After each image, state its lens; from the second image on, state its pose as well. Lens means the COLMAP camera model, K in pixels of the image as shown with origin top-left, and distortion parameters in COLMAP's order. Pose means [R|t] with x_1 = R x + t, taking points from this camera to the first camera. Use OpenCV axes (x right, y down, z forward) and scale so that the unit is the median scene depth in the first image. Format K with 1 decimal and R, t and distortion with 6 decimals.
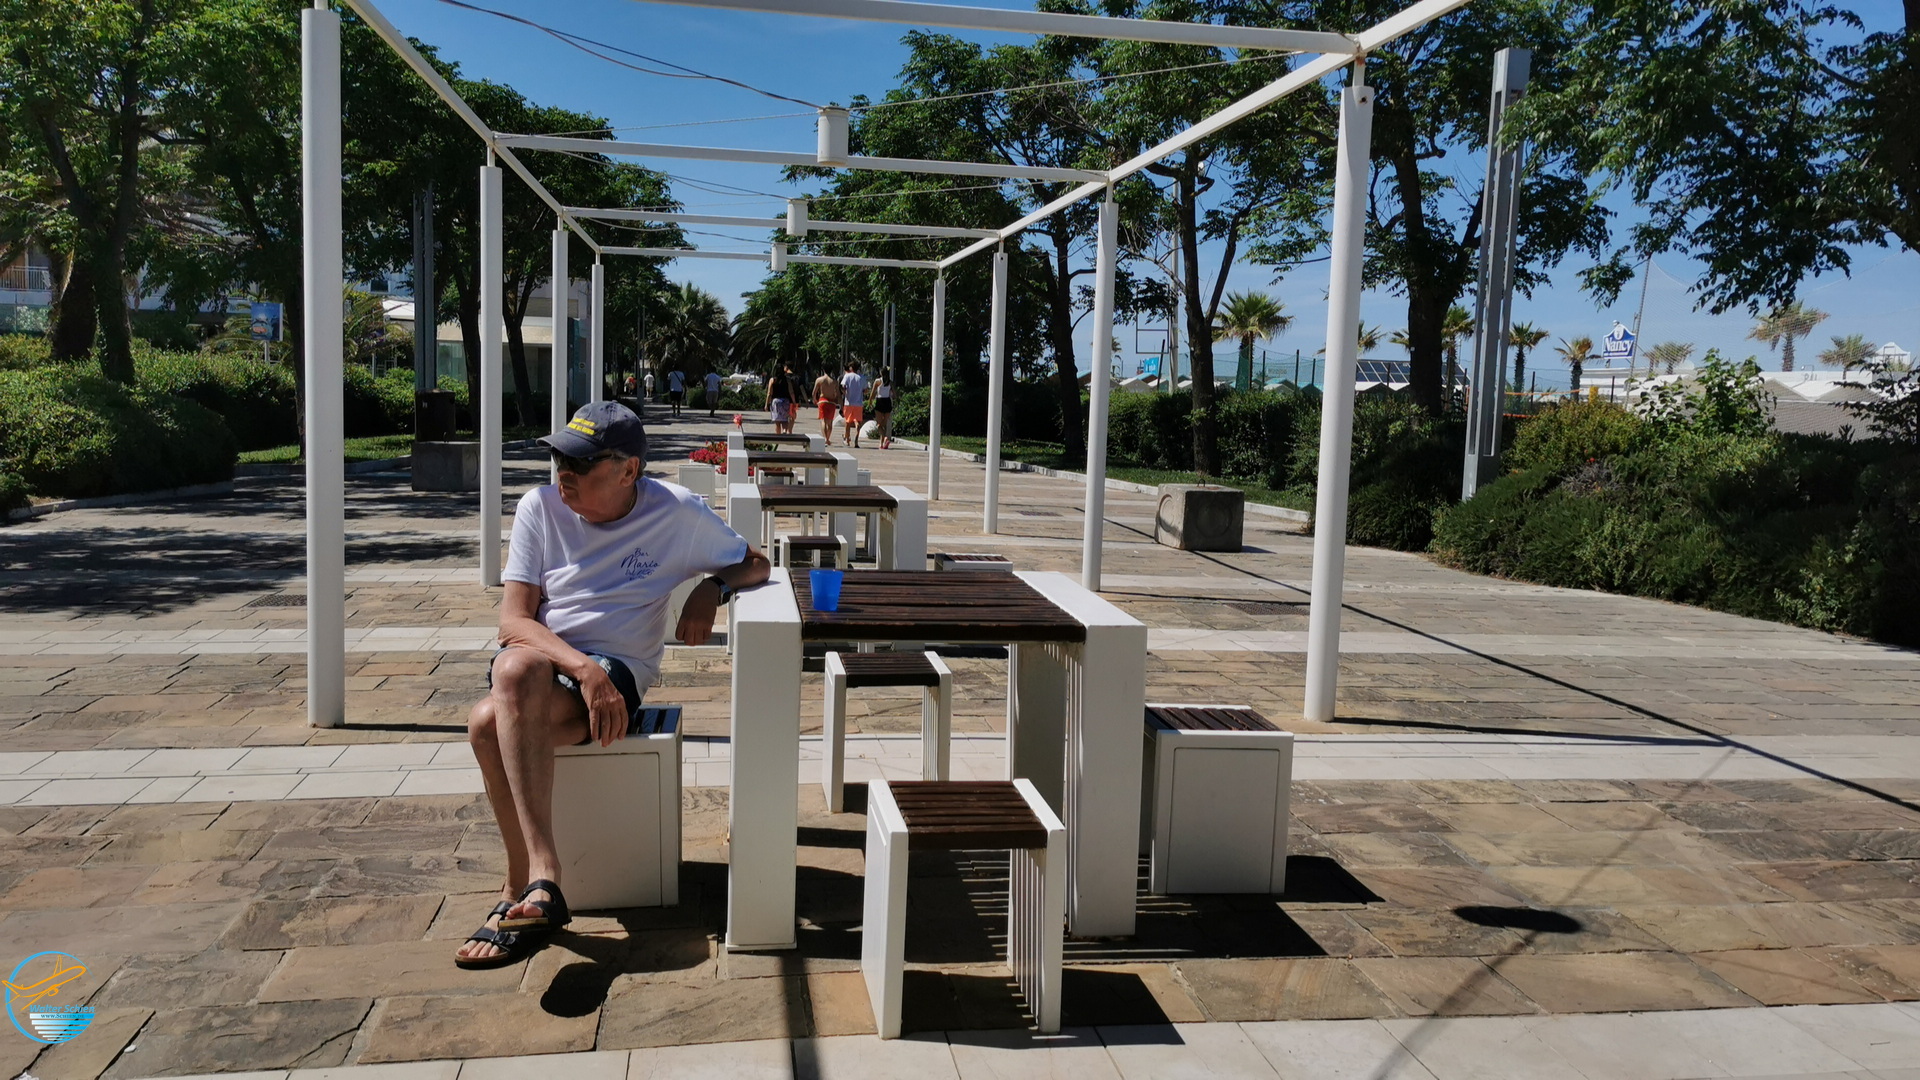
lens RADIAL K [[1508.2, 0, 960.0], [0, 1508.2, 540.0], [0, 0, 1]] dist [0.096796, -0.124807]
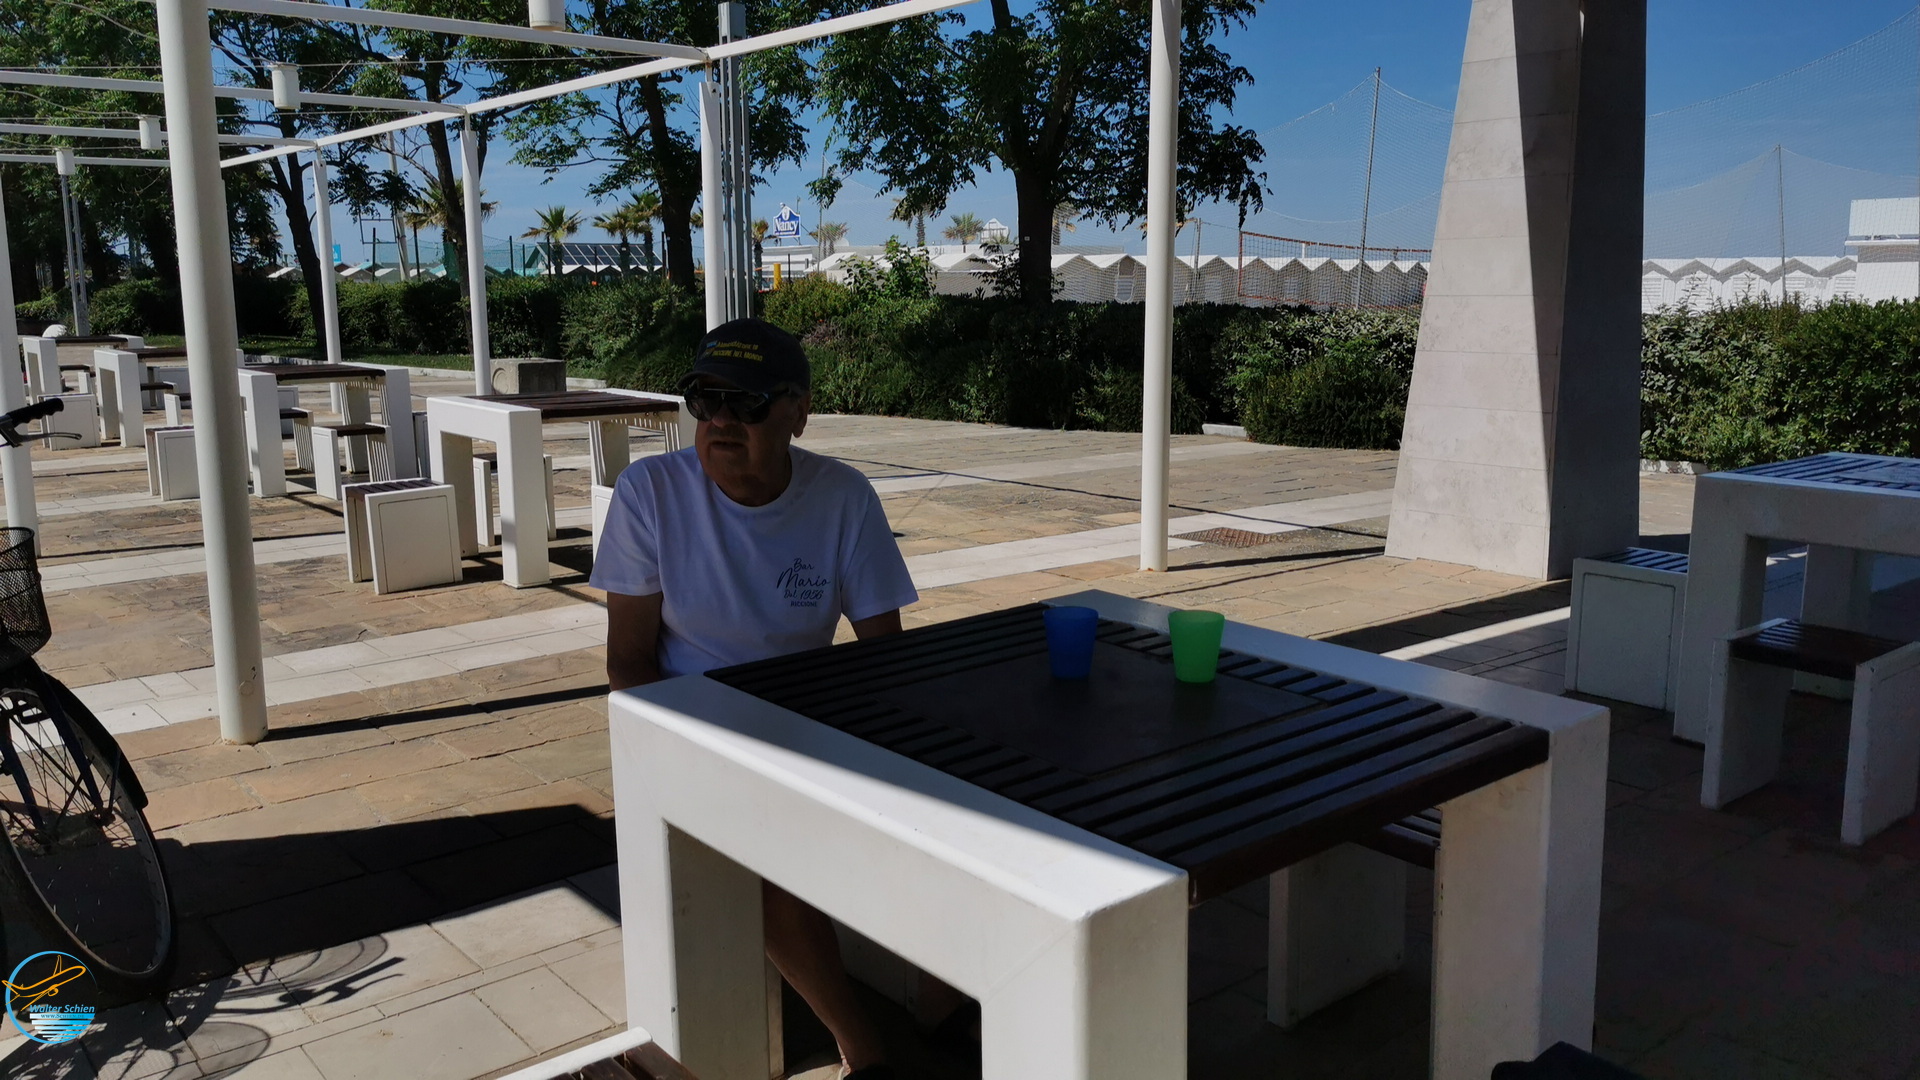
lens RADIAL K [[1514.0, 0, 960.0], [0, 1514.0, 540.0], [0, 0, 1]] dist [0.007104, 0.007726]
pose [[0.867255, -0.122056, 0.482671, -0.157372], [0.084929, 0.991542, 0.098138, 0.019776], [-0.490567, -0.044118, 0.870286, -0.246578]]
